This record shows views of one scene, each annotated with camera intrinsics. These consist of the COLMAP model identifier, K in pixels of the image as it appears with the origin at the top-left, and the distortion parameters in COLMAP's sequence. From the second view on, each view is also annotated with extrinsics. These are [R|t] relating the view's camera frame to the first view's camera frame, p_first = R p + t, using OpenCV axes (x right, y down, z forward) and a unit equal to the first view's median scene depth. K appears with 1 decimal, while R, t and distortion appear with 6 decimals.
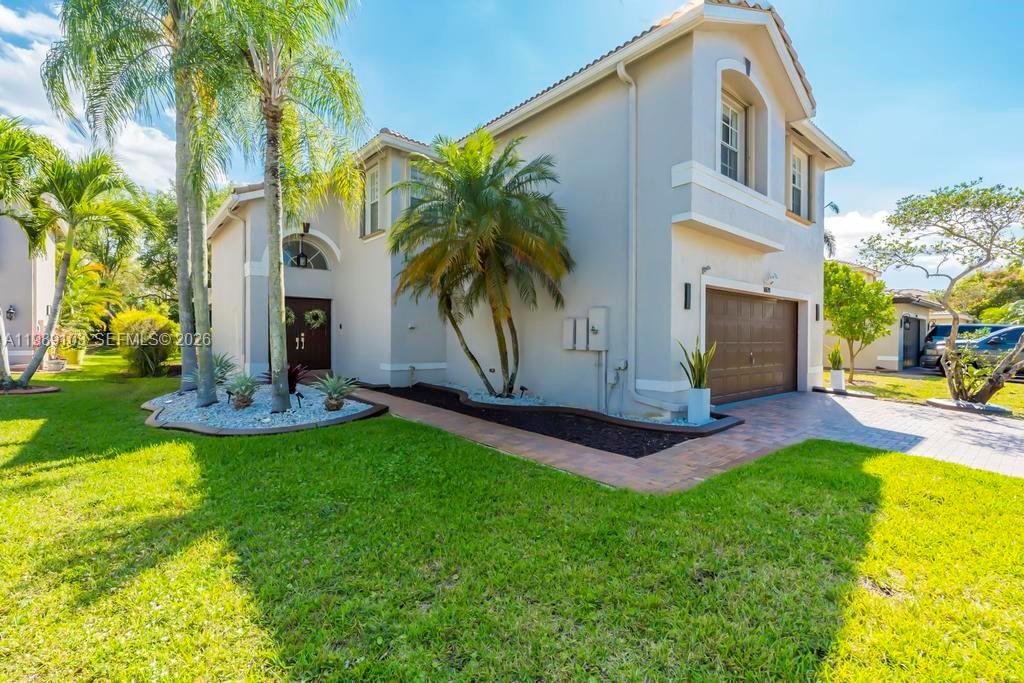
lens RADIAL K [[478.8, 0, 520.6], [0, 478.8, 336.2], [0, 0, 1]] dist [0.003468, 0.000107]
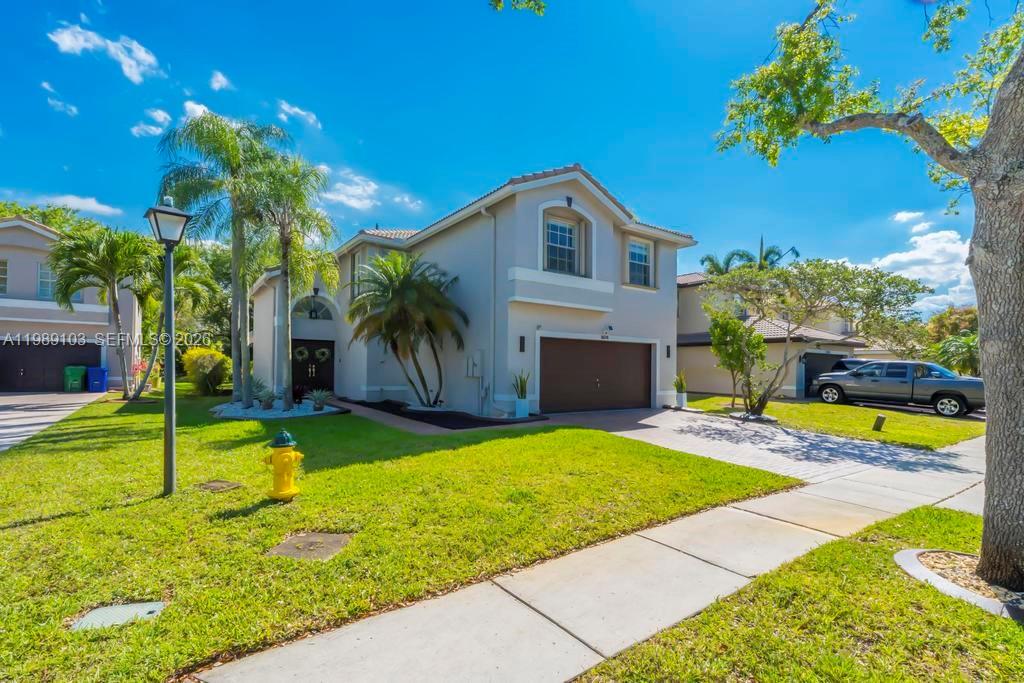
lens RADIAL K [[472.2, 0, 512.5], [0, 472.2, 361.2], [0, 0, 1]] dist [-0.001398, -0.000135]
pose [[0.997163, 0.002723, -0.075220, 0.344083], [-0.003887, 0.999875, -0.015328, 0.001430], [0.075169, 0.015577, 0.997049, -0.505152]]
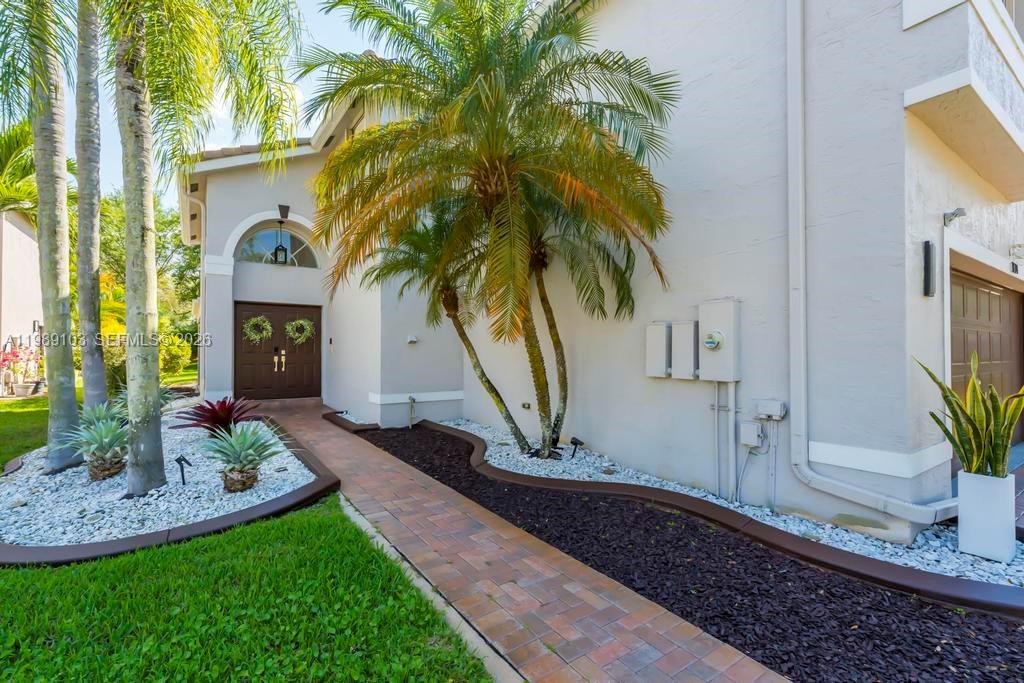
lens RADIAL K [[495.5, 0, 512.0], [0, 495.5, 341.5], [0, 0, 1]] dist [0.003105, 0.000077]
pose [[0.994149, -0.008736, -0.107668, -0.006226], [0.006810, 0.999810, -0.018248, -0.004901], [0.107807, 0.017408, 0.994019, 0.368167]]
